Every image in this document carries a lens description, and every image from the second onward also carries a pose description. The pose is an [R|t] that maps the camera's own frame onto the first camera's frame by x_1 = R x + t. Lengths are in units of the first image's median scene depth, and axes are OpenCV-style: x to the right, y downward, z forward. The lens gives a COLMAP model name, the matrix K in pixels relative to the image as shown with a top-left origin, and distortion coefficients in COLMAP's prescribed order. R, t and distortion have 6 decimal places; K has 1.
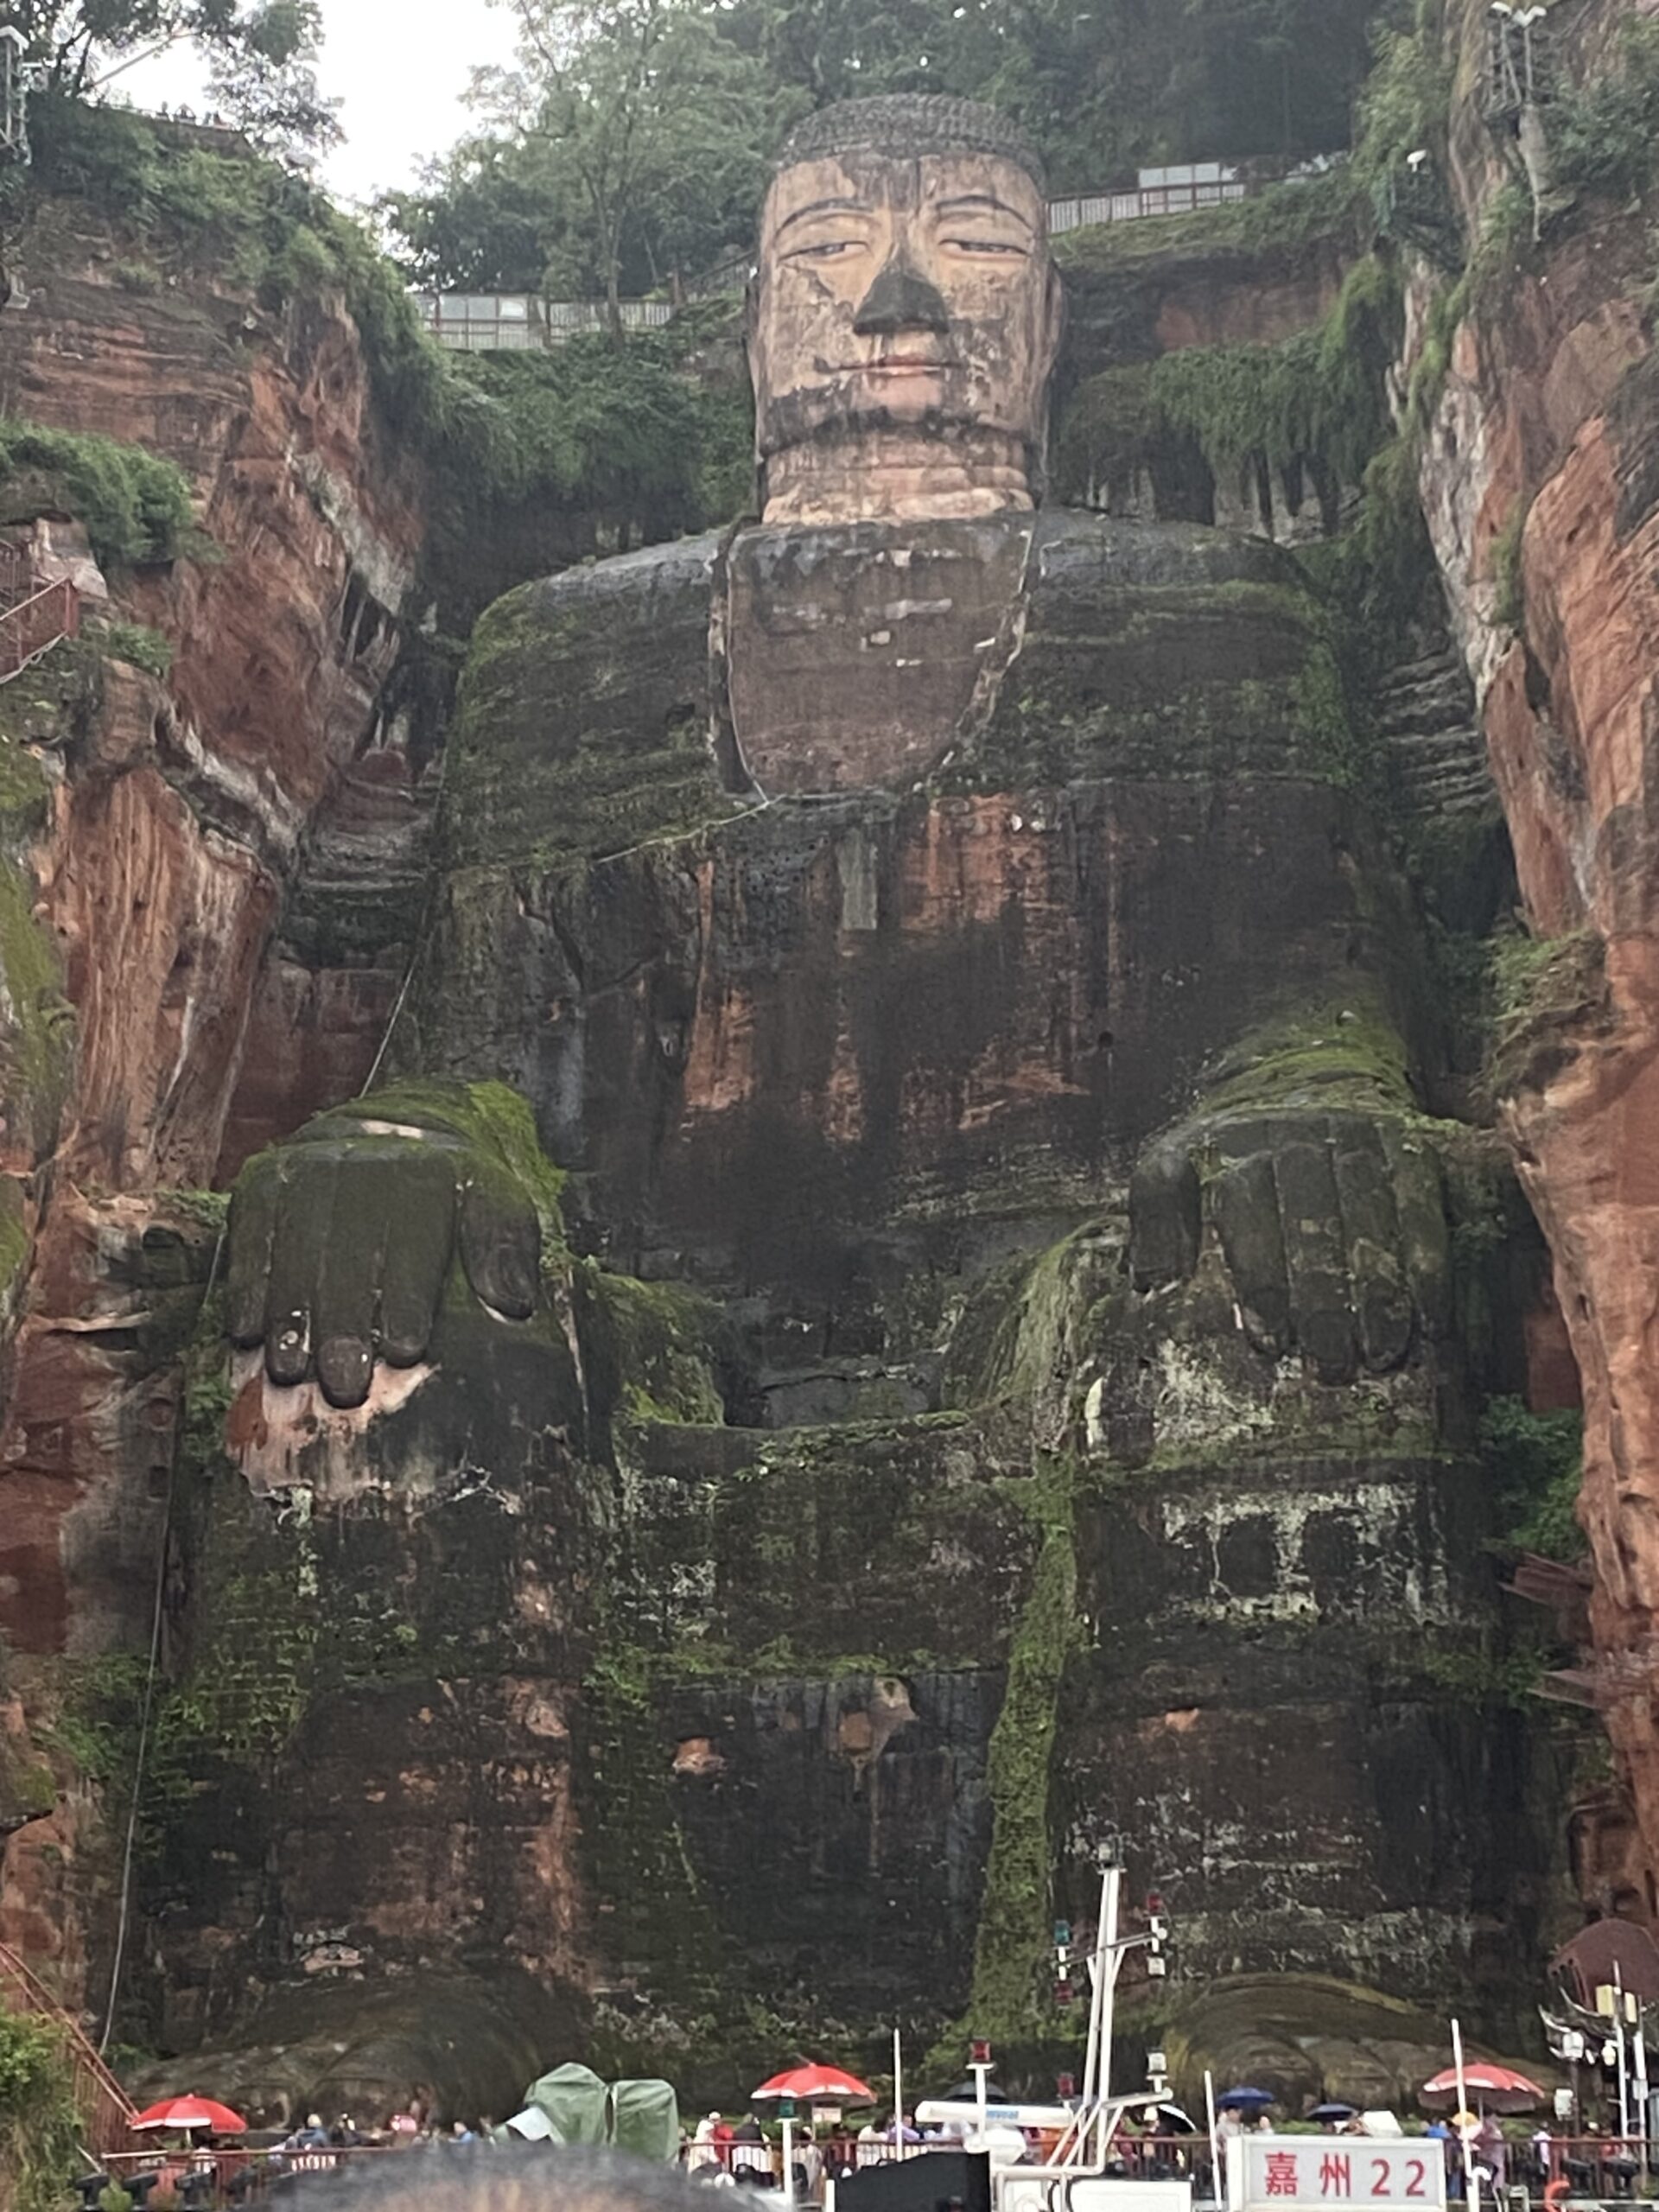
lens RADIAL K [[4884.7, 0, 804.3], [0, 4884.7, 1102.6], [0, 0, 1]] dist [0.078059, 0.000000]
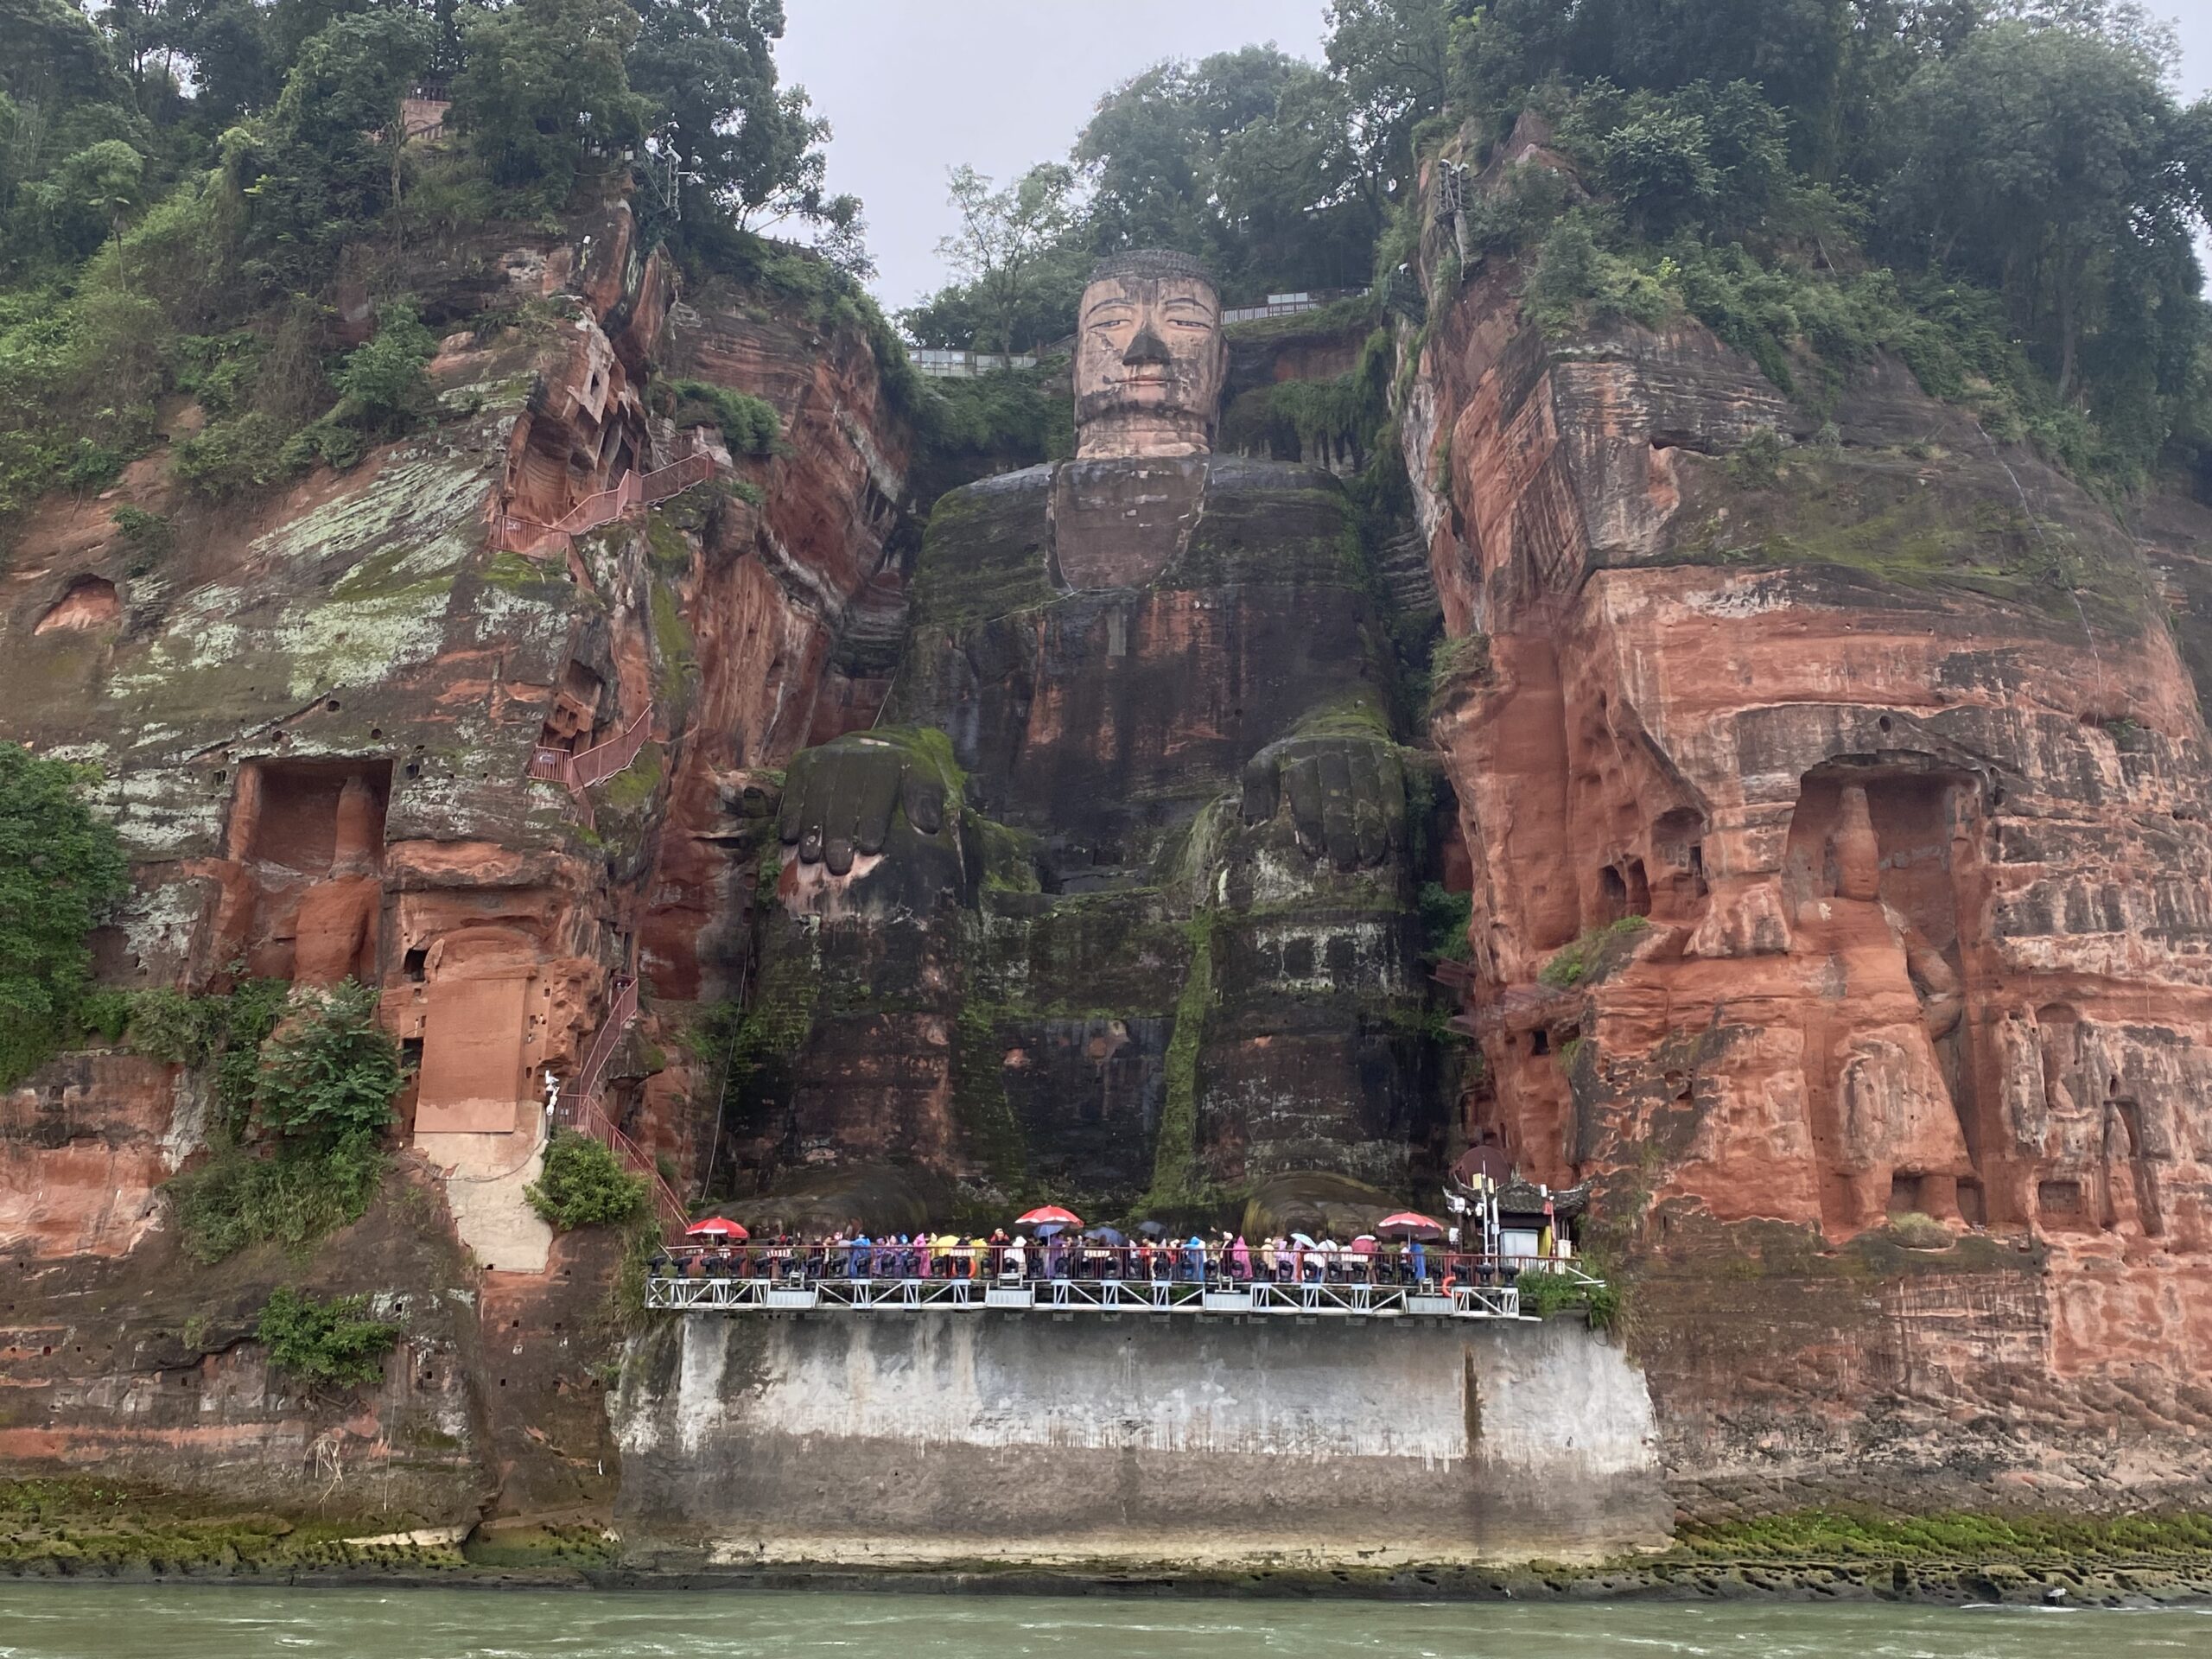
lens RADIAL K [[2162.9, 0, 1131.8], [0, 2162.9, 825.6], [0, 0, 1]] dist [0.037050, 0.000000]
pose [[0.999797, 0.020154, -0.000199, 0.020601], [-0.020152, 0.999787, 0.004432, 0.032974], [0.000289, -0.004427, 0.999990, 0.124334]]
